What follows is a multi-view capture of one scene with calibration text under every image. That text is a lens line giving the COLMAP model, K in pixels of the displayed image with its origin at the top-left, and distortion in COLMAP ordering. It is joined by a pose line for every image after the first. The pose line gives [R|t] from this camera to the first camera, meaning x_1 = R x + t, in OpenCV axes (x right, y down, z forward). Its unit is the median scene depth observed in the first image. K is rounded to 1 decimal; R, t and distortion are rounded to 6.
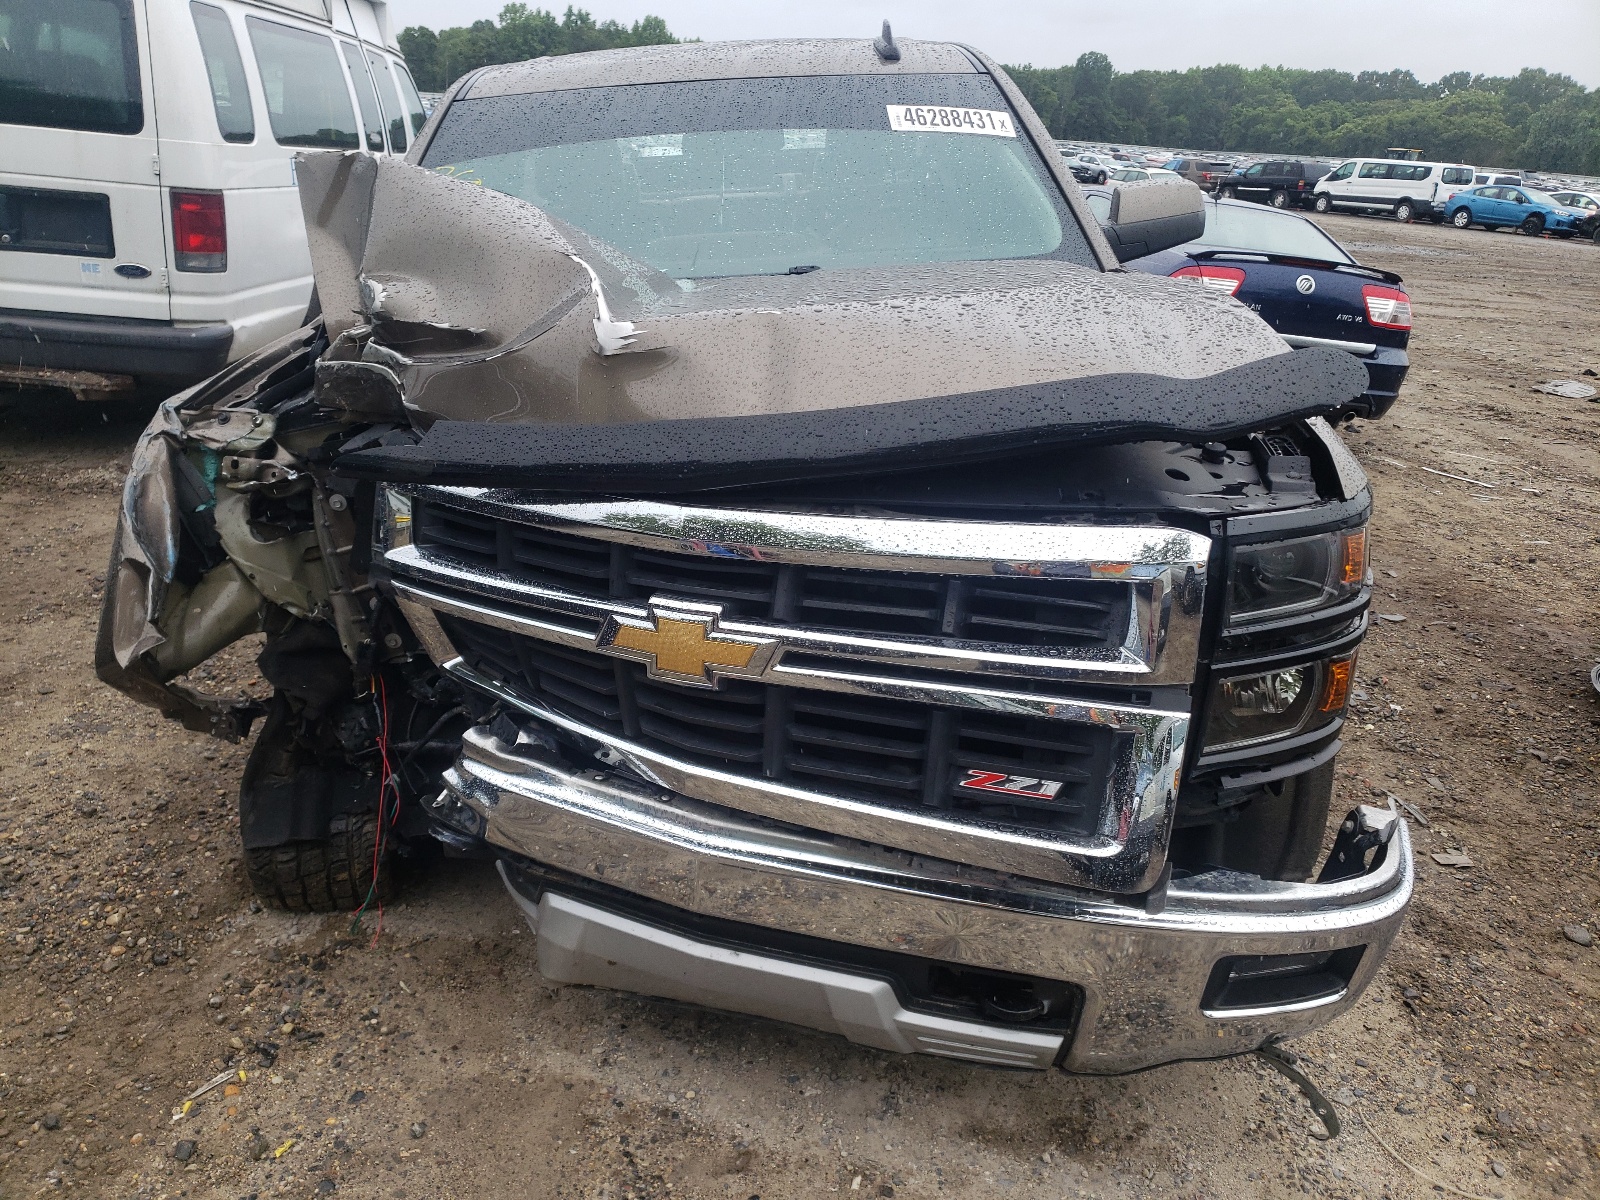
lens RADIAL K [[1282.4, 0, 752.8], [0, 1282.4, 600.6], [0, 0, 1]] dist [0.038249, 0.013150]
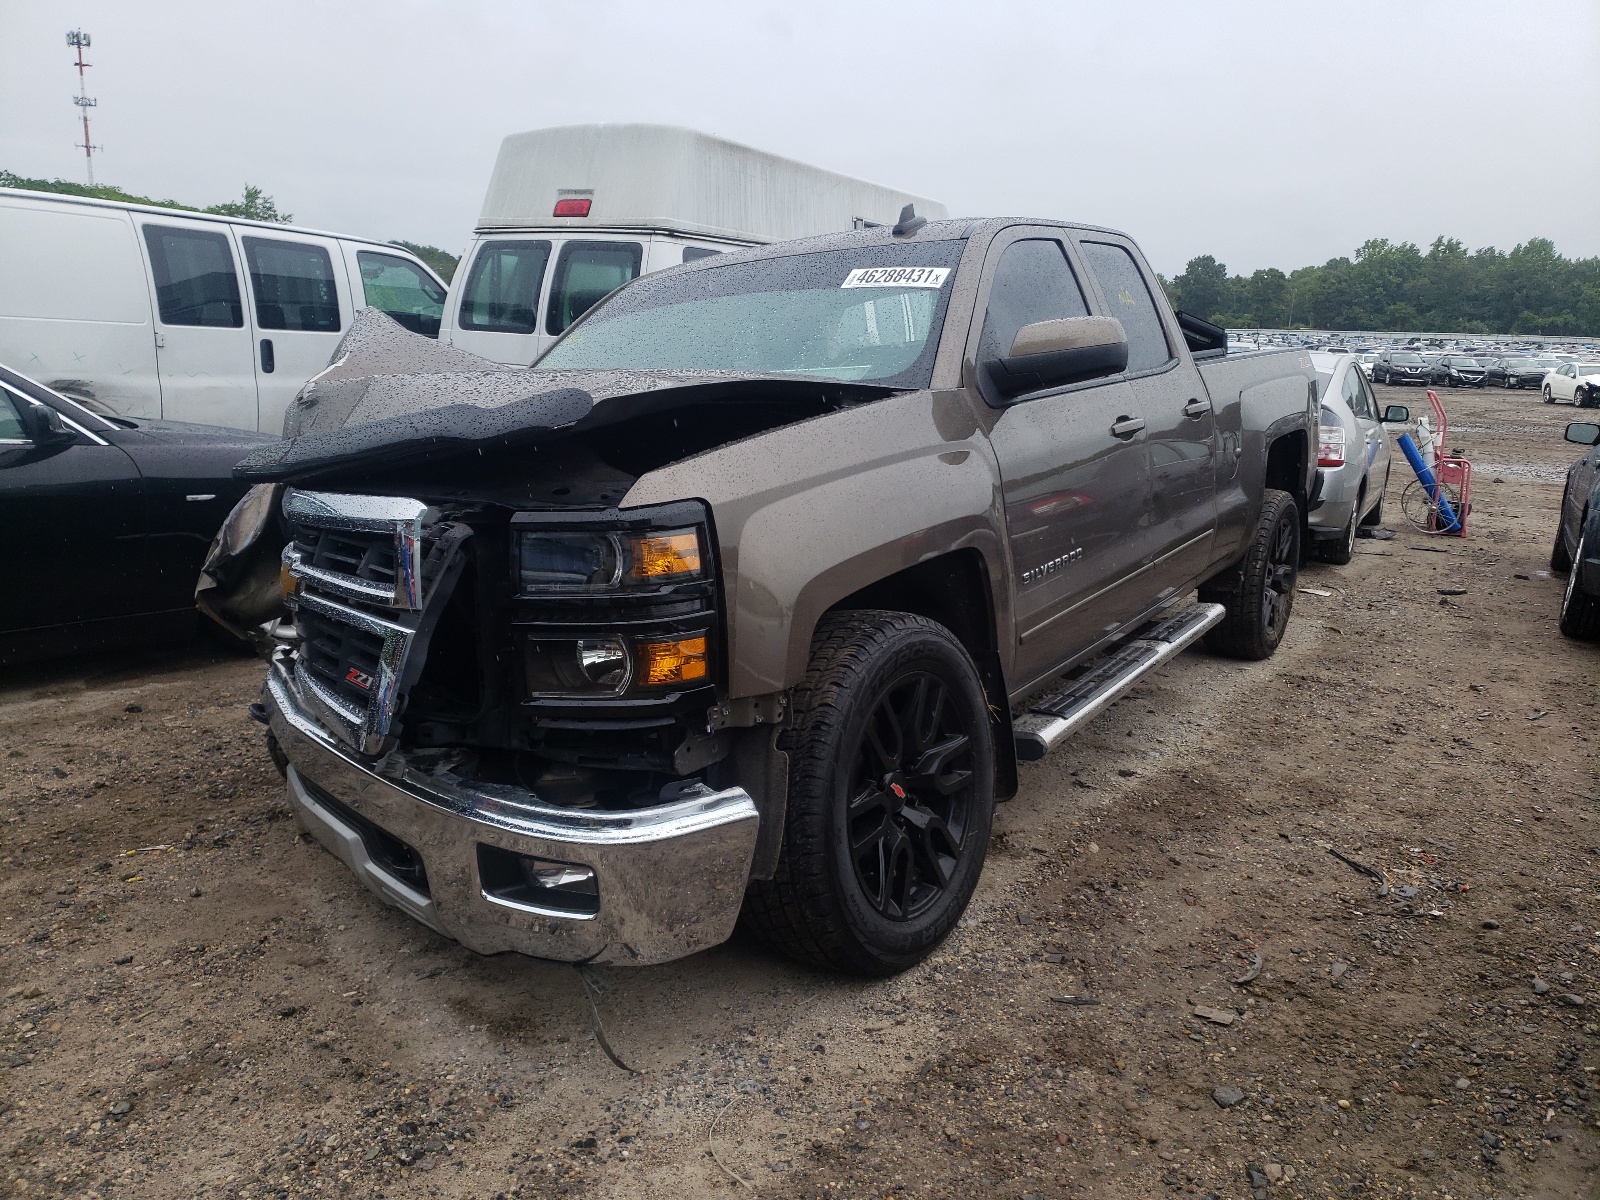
lens RADIAL K [[1282.4, 0, 752.8], [0, 1282.4, 600.6], [0, 0, 1]] dist [0.038249, 0.013150]
pose [[0.806736, 0.091057, -0.583854, 1.154665], [-0.190047, 0.975542, -0.110452, 0.111384], [0.559517, 0.200066, 0.804310, 0.055368]]
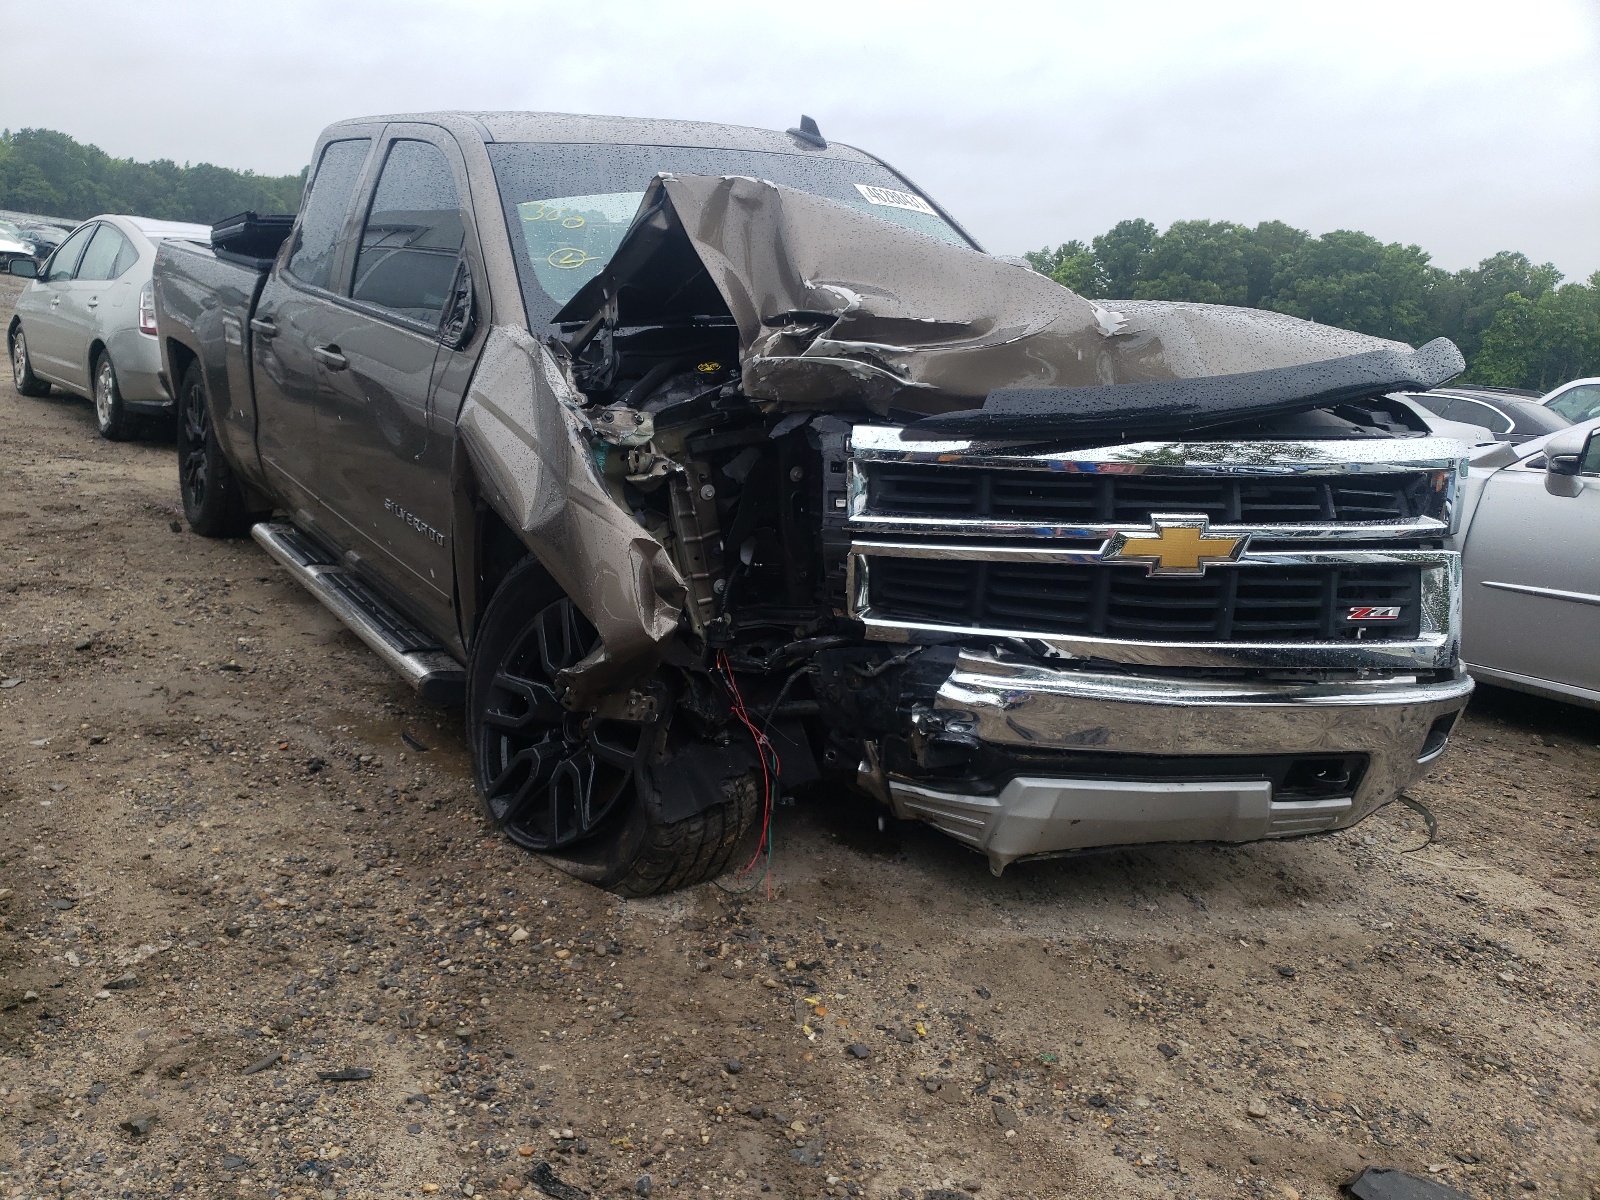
lens RADIAL K [[1282.4, 0, 752.8], [0, 1282.4, 600.6], [0, 0, 1]] dist [0.038249, 0.013150]
pose [[0.833031, -0.092084, 0.545509, -0.972533], [0.134881, 0.990100, -0.038840, 0.068609], [-0.536532, 0.105933, 0.837205, 0.088590]]
